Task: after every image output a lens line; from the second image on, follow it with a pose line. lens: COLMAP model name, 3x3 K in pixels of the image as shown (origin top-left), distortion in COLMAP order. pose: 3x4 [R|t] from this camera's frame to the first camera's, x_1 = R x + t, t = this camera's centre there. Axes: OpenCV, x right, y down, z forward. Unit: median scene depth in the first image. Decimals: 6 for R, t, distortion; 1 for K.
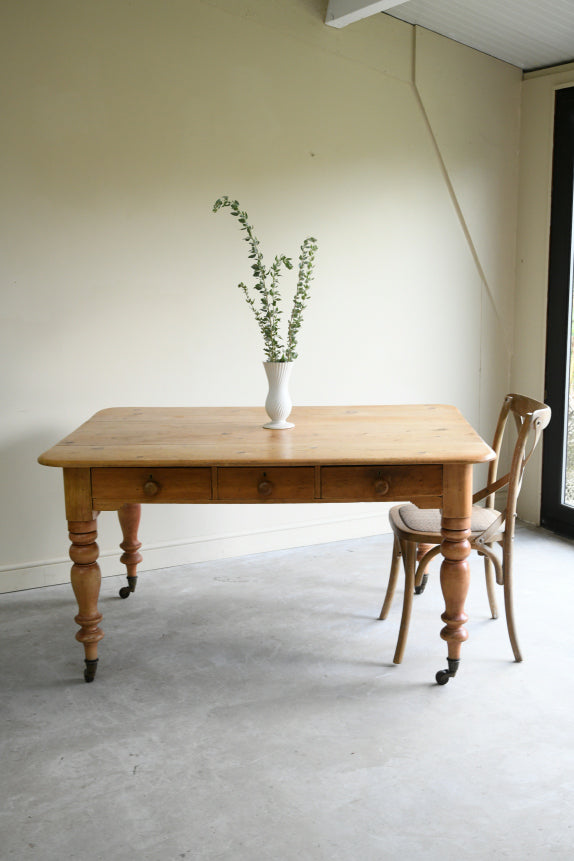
lens RADIAL K [[978.7, 0, 287.0], [0, 978.7, 430.5], [0, 0, 1]] dist [-0.001988, -0.030299]
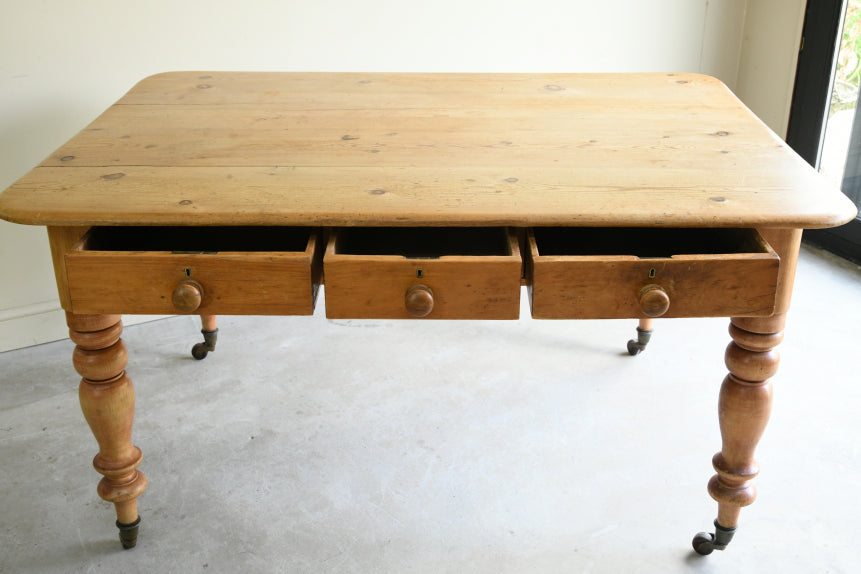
lens RADIAL K [[978.7, 0, 430.5], [0, 978.7, 287.0], [0, 0, 1]] dist [-0.001988, -0.030299]
pose [[0.999519, 0.004315, 0.030727, -0.033599], [-0.011902, 0.967849, 0.251252, -0.062204], [-0.028655, -0.251497, 0.967434, 0.463778]]
